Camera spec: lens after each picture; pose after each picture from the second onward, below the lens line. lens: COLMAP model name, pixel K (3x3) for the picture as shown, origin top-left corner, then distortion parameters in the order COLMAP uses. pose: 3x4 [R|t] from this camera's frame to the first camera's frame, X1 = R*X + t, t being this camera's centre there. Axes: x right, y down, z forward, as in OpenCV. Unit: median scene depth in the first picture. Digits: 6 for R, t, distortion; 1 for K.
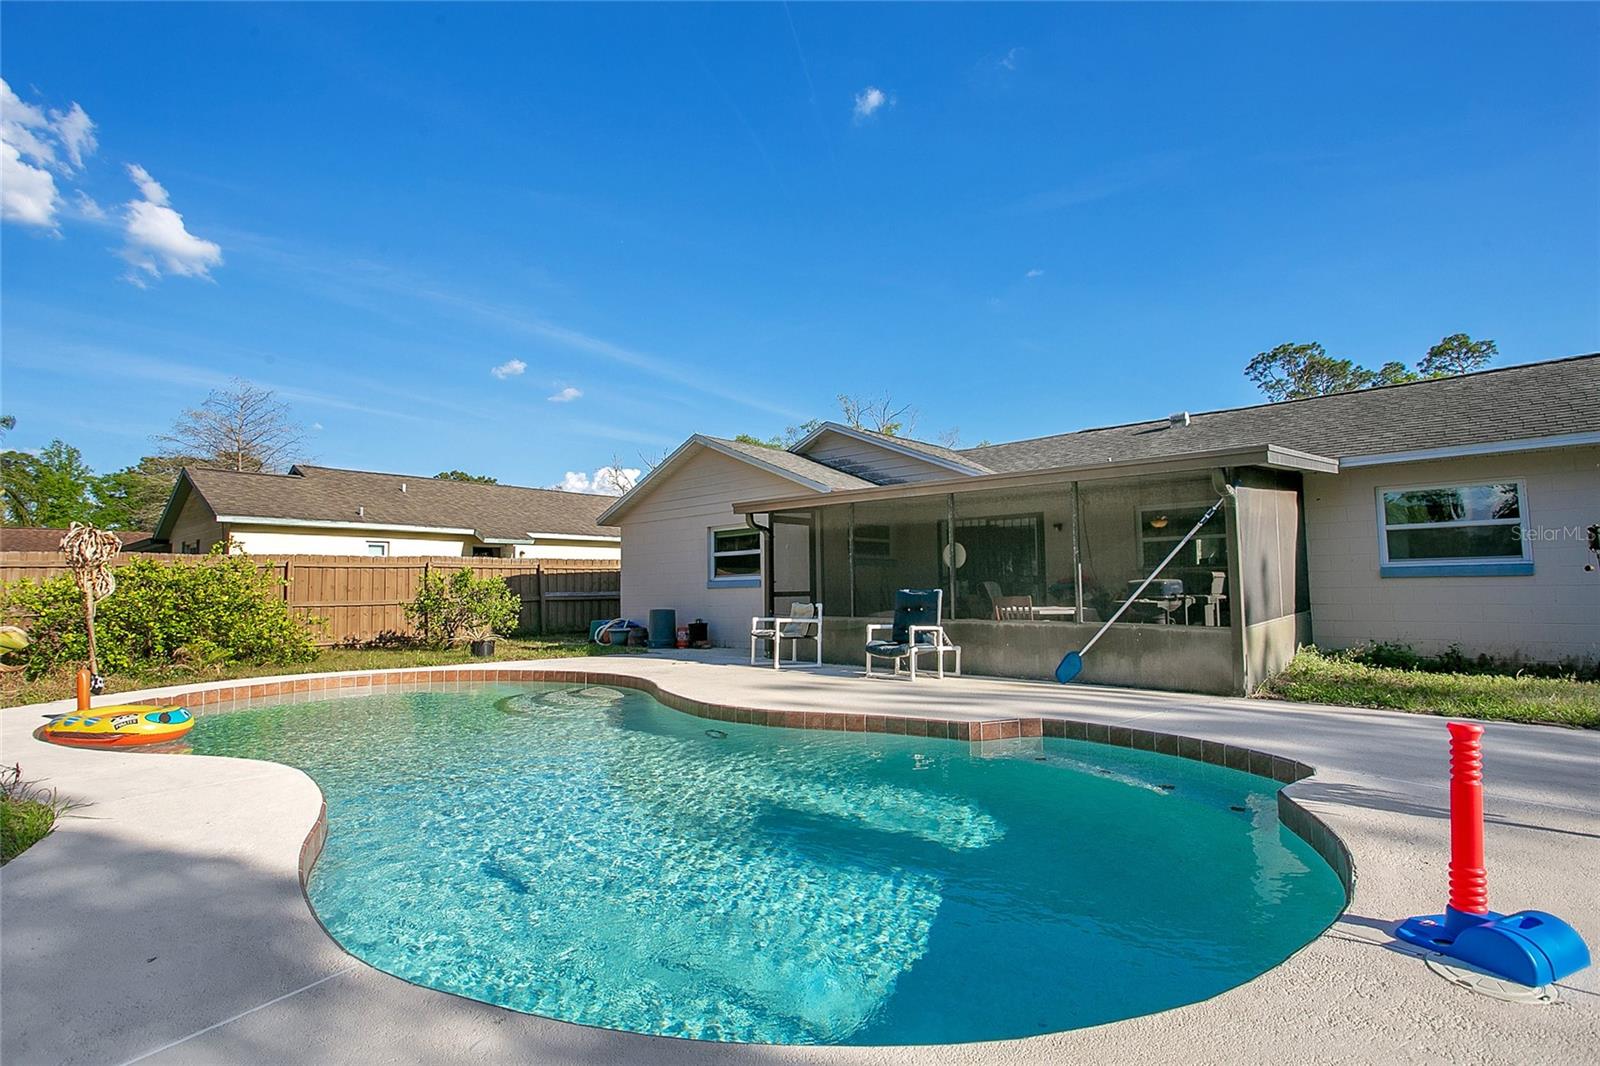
lens RADIAL K [[757.4, 0, 800.0], [0, 757.4, 533.0], [0, 0, 1]] dist [0.000626, 0.000311]
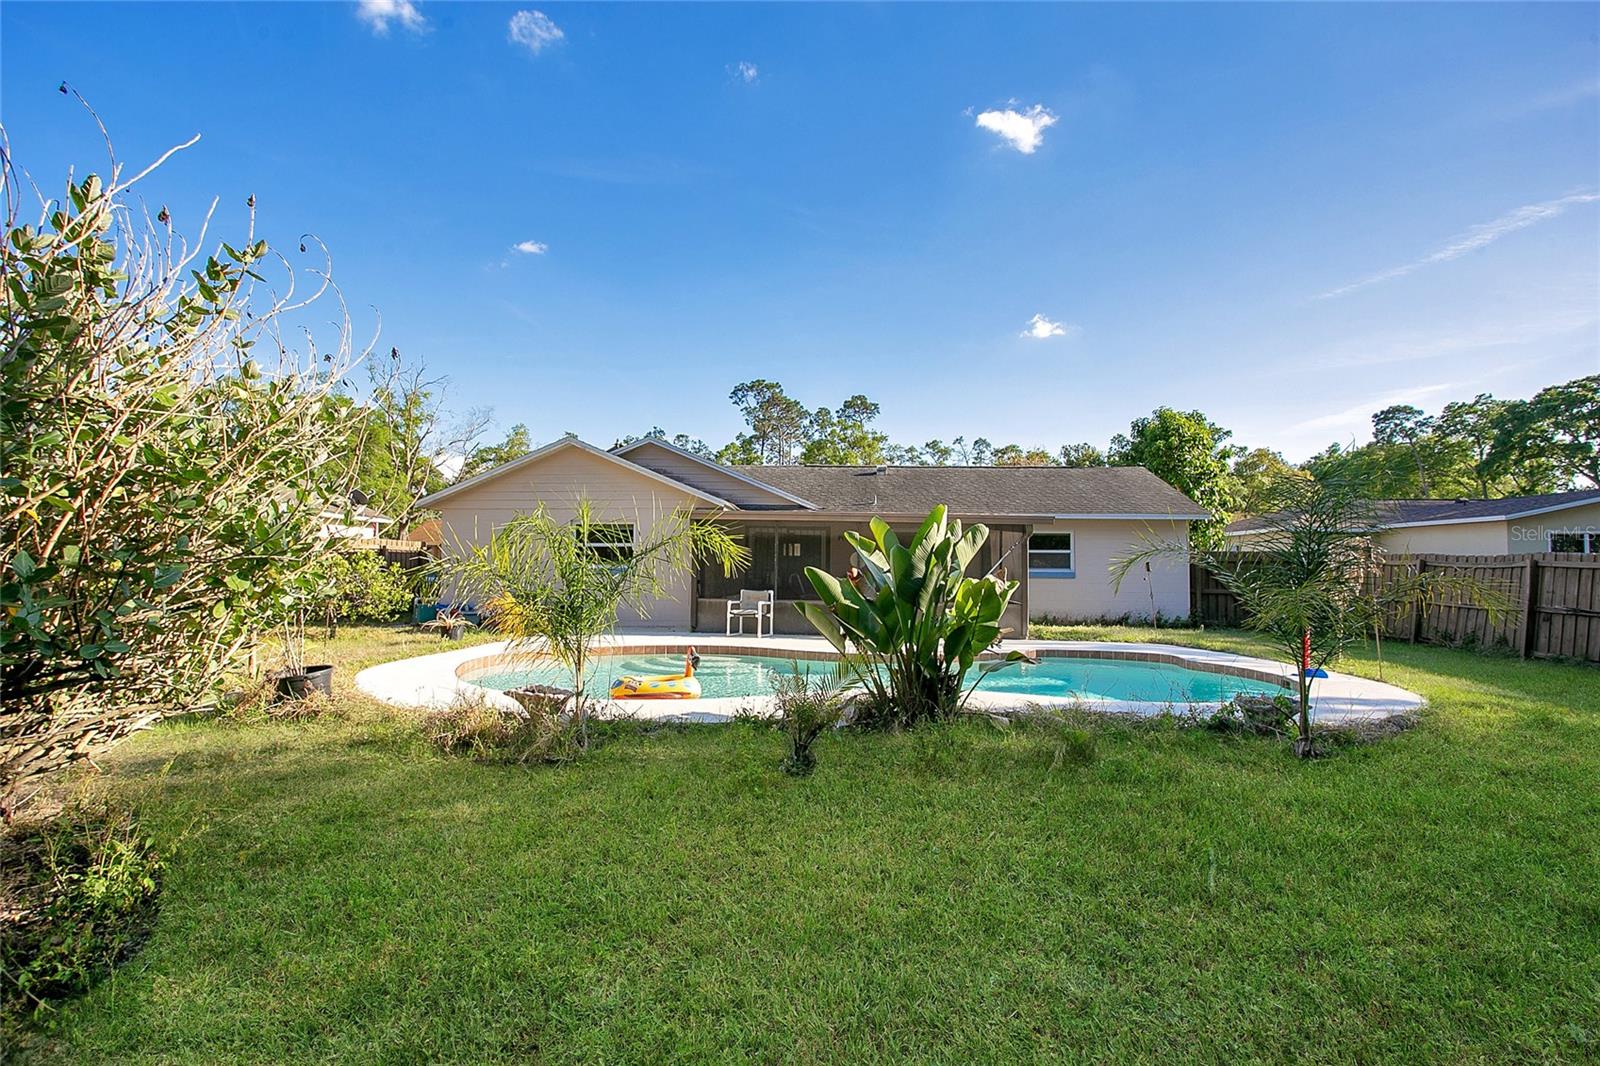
lens RADIAL K [[757.4, 0, 800.0], [0, 757.4, 533.0], [0, 0, 1]] dist [0.000626, 0.000311]
pose [[0.768192, 0.050564, 0.638220, -0.224013], [-0.065417, 0.997858, -0.000318, -0.004057], [-0.636869, -0.041507, 0.769854, -0.026563]]
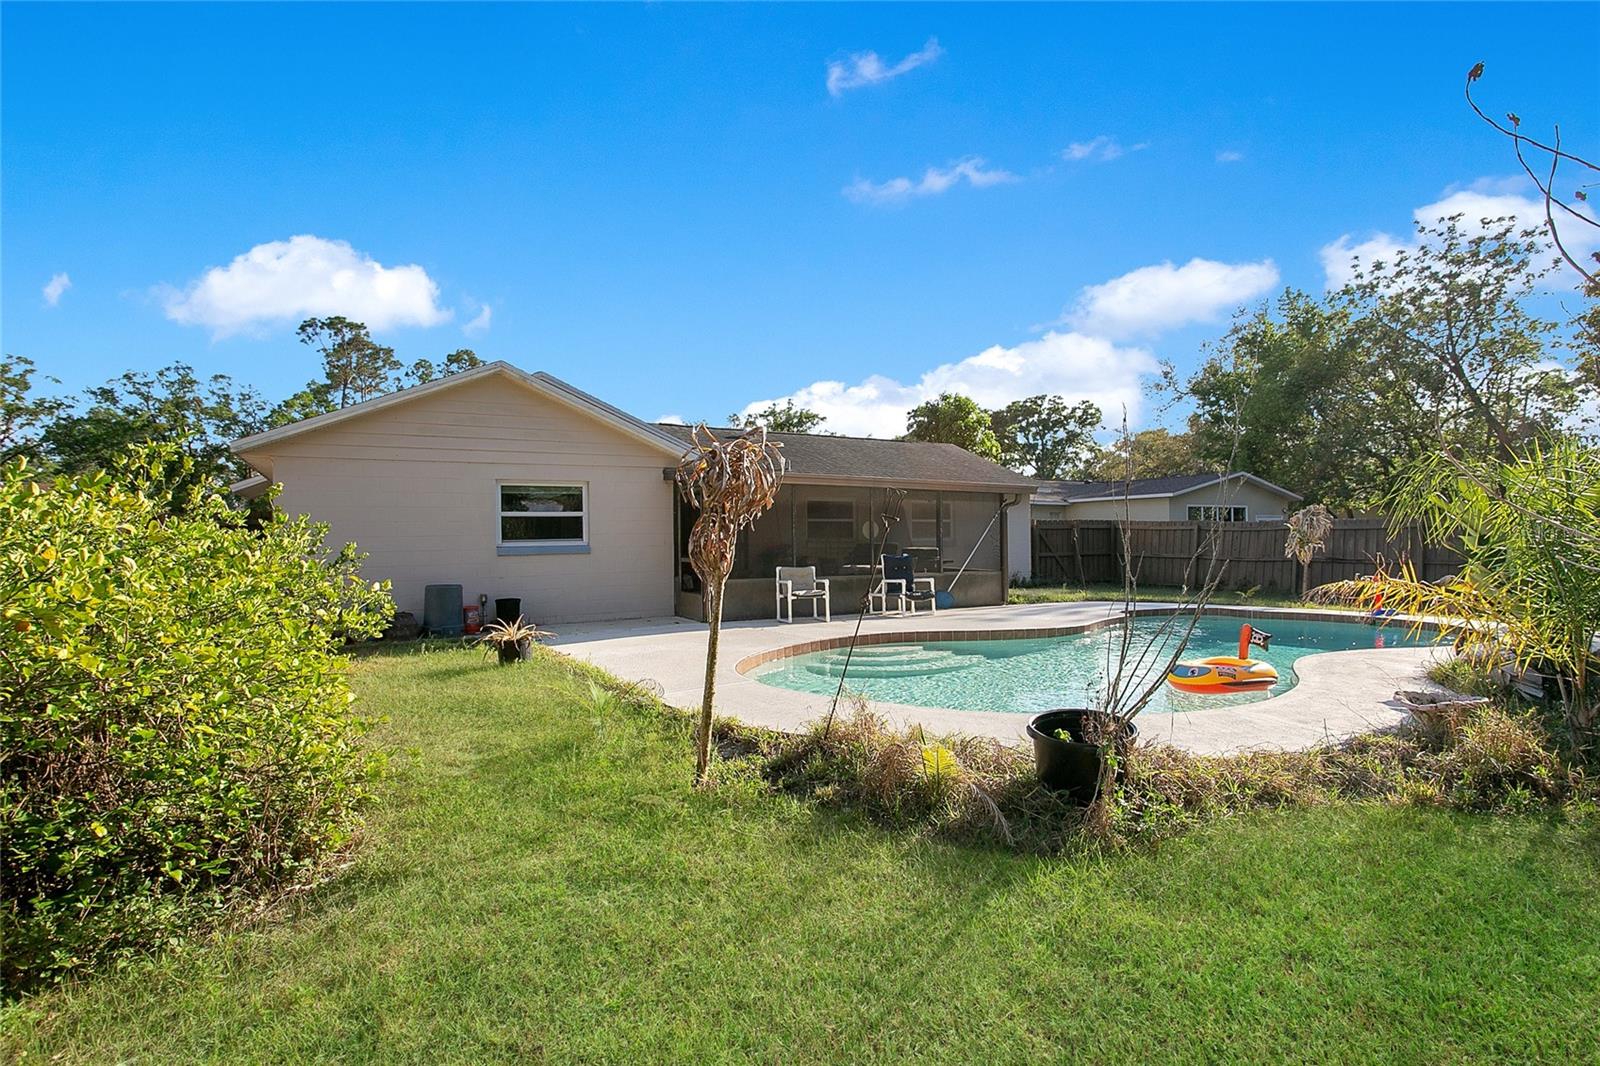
lens RADIAL K [[757.4, 0, 800.0], [0, 757.4, 533.0], [0, 0, 1]] dist [0.000626, 0.000311]
pose [[0.319257, 0.019697, 0.947463, -0.303529], [-0.061017, 0.998137, -0.000190, 0.011538], [-0.945702, -0.057750, 0.319864, 0.178923]]
